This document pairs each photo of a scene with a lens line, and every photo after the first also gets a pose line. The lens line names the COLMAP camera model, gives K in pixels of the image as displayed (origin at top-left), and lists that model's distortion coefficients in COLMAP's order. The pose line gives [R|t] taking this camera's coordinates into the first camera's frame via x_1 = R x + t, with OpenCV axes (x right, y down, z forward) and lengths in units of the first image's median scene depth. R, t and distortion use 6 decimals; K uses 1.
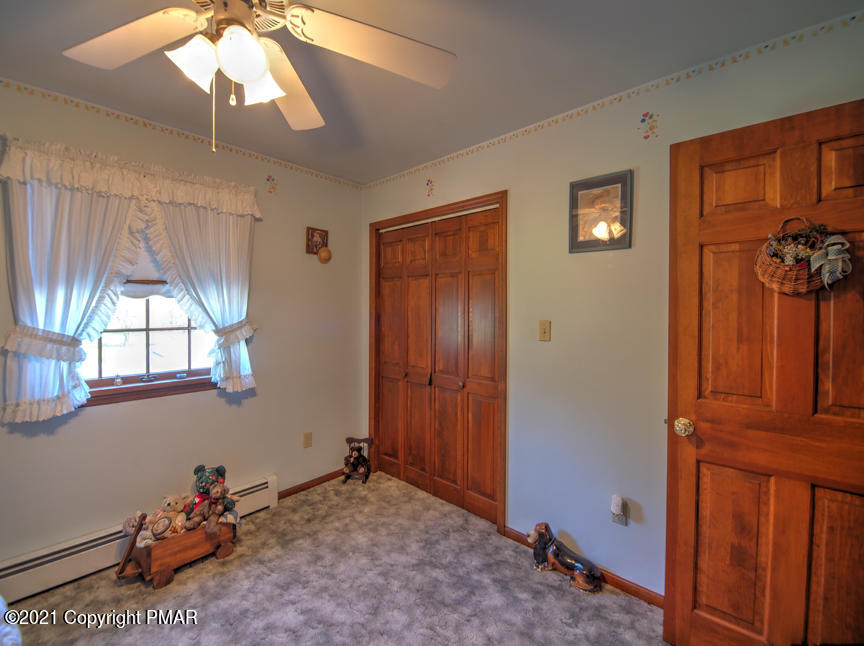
lens RADIAL K [[367.9, 0, 432.0], [0, 367.9, 323.0], [0, 0, 1]] dist [0.012617, -0.018106]
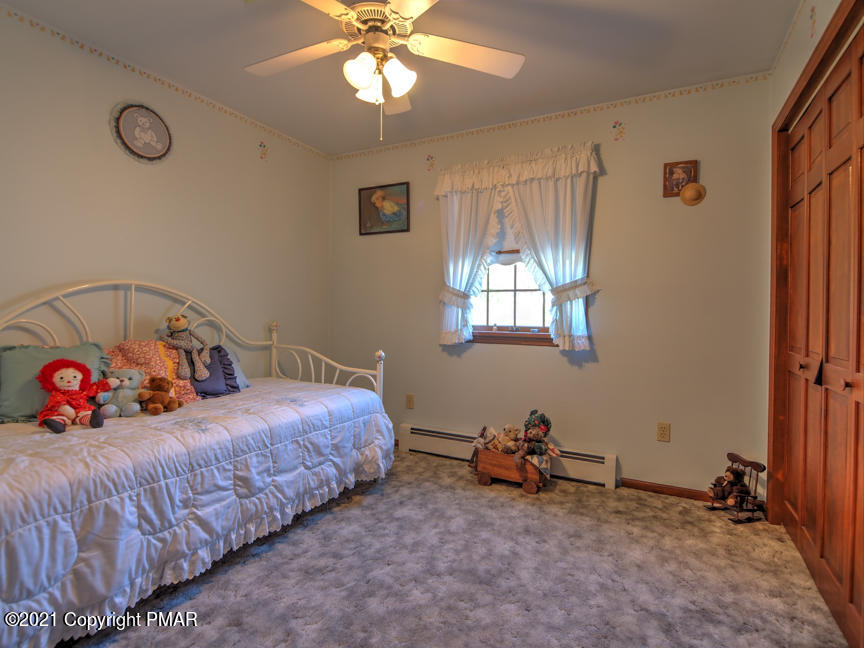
lens RADIAL K [[423.7, 0, 432.0], [0, 423.7, 324.0], [0, 0, 1]] dist [-0.000755, -0.000324]
pose [[0.271300, 0.034306, -0.961883, 0.510081], [-0.042963, 0.998800, 0.023505, 0.105234], [0.961536, 0.034948, 0.272448, 0.329962]]
